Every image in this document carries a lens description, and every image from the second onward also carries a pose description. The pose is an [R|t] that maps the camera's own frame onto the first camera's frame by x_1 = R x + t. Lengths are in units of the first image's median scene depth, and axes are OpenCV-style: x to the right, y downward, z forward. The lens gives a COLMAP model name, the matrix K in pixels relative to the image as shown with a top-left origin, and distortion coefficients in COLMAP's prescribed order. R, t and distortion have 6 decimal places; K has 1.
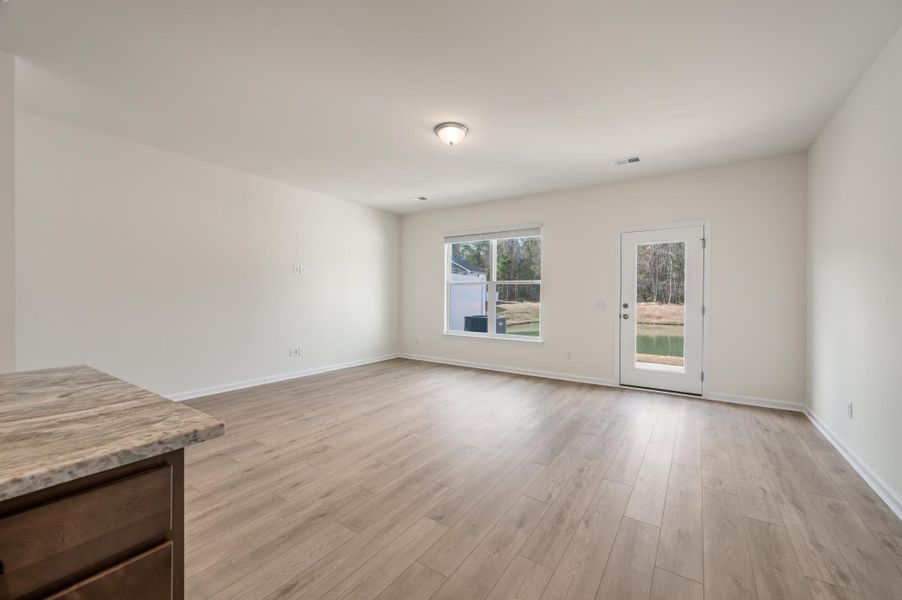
lens RADIAL K [[358.5, 0, 458.9], [0, 358.5, 298.5], [0, 0, 1]] dist [-0.003866, 0.000496]
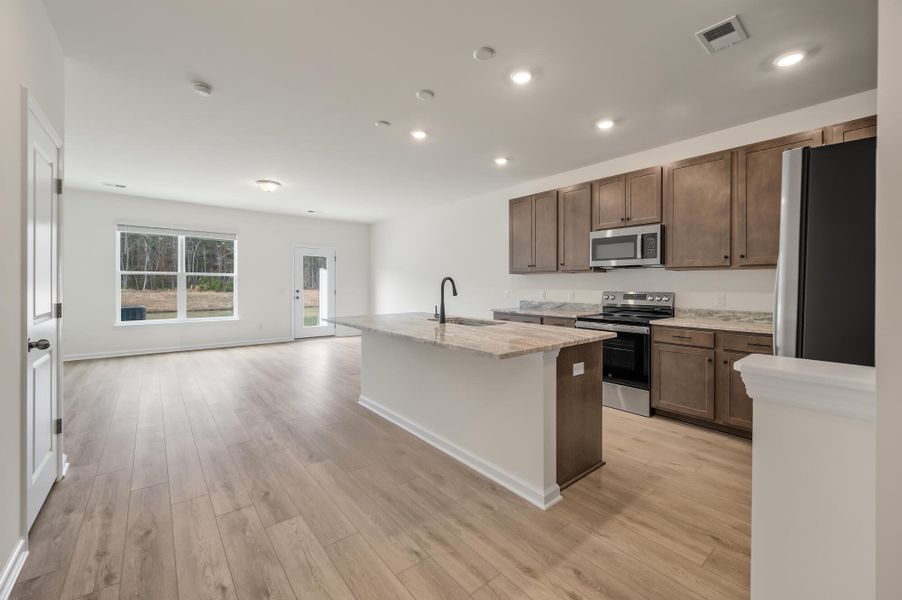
lens RADIAL K [[358.5, 0, 454.1], [0, 358.5, 286.8], [0, 0, 1]] dist [-0.003866, 0.000496]
pose [[0.274946, -0.012996, 0.961372, -1.430415], [0.005693, 0.999913, 0.011889, -0.022669], [-0.961443, 0.002204, 0.274996, -0.252908]]
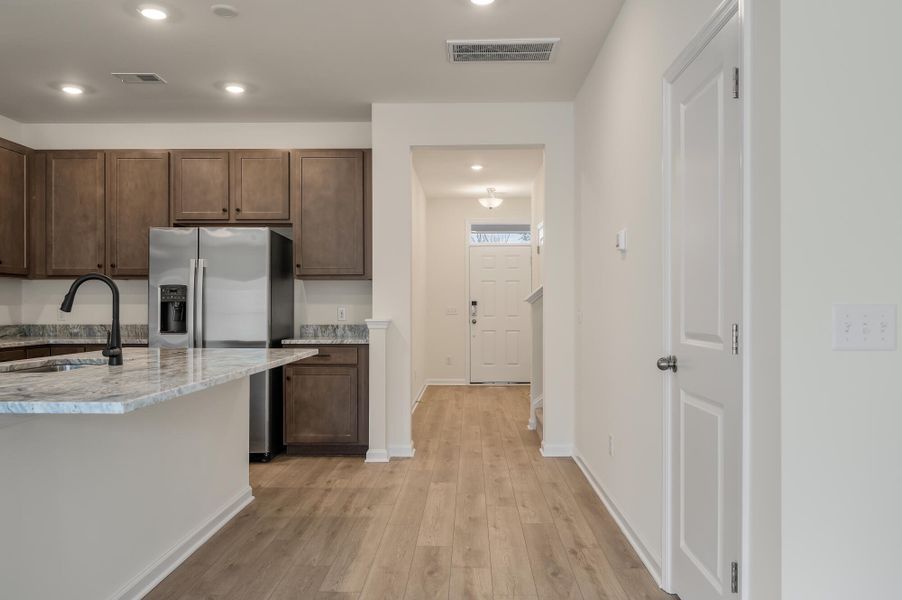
lens RADIAL K [[680.5, 0, 454.0], [0, 680.5, 309.3], [0, 0, 1]] dist [-0.003502, -0.002300]
pose [[-0.842827, -0.005463, -0.538157, -0.400444], [-0.010069, 0.999934, 0.005619, 0.000930], [0.538091, 0.010154, -0.842826, 1.083010]]
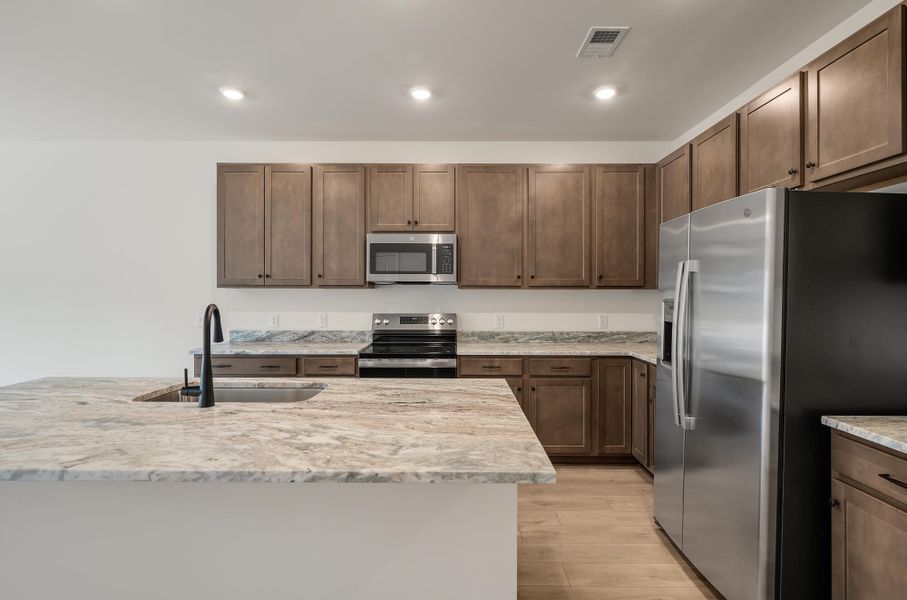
lens RADIAL K [[434.9, 0, 449.6], [0, 434.9, 296.7], [0, 0, 1]] dist [-0.007927, -0.001267]
pose [[-0.554147, -0.011616, 0.832338, -1.112759], [-0.000959, 0.999911, 0.013315, -0.052622], [-0.832418, 0.006580, -0.554109, 0.091759]]
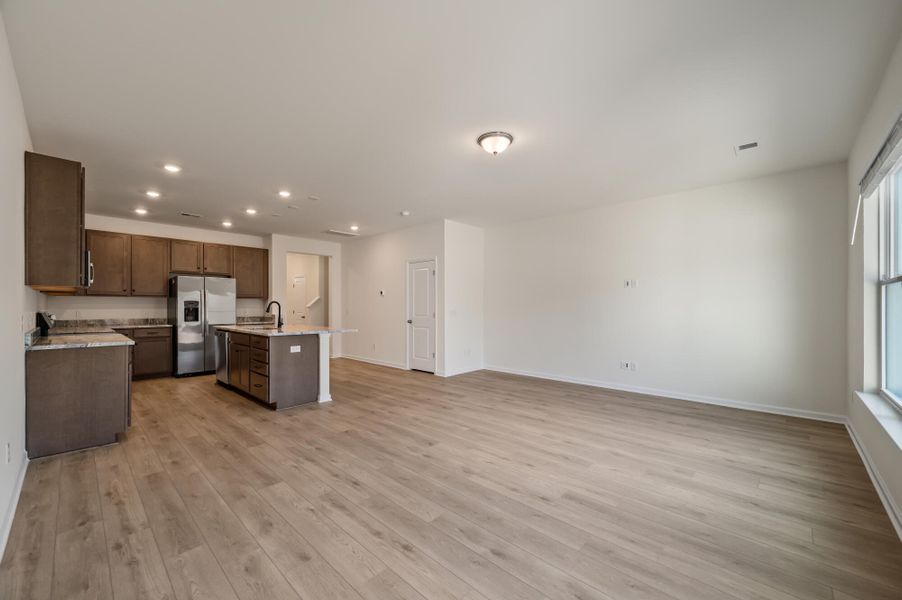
lens RADIAL K [[358.5, 0, 454.9], [0, 358.5, 312.4], [0, 0, 1]] dist [-0.003866, 0.000496]
pose [[-0.161884, 0.010199, -0.986757, 1.024788], [-0.008402, 0.999896, 0.011713, -0.012637], [0.986774, 0.010187, -0.161781, 1.139804]]
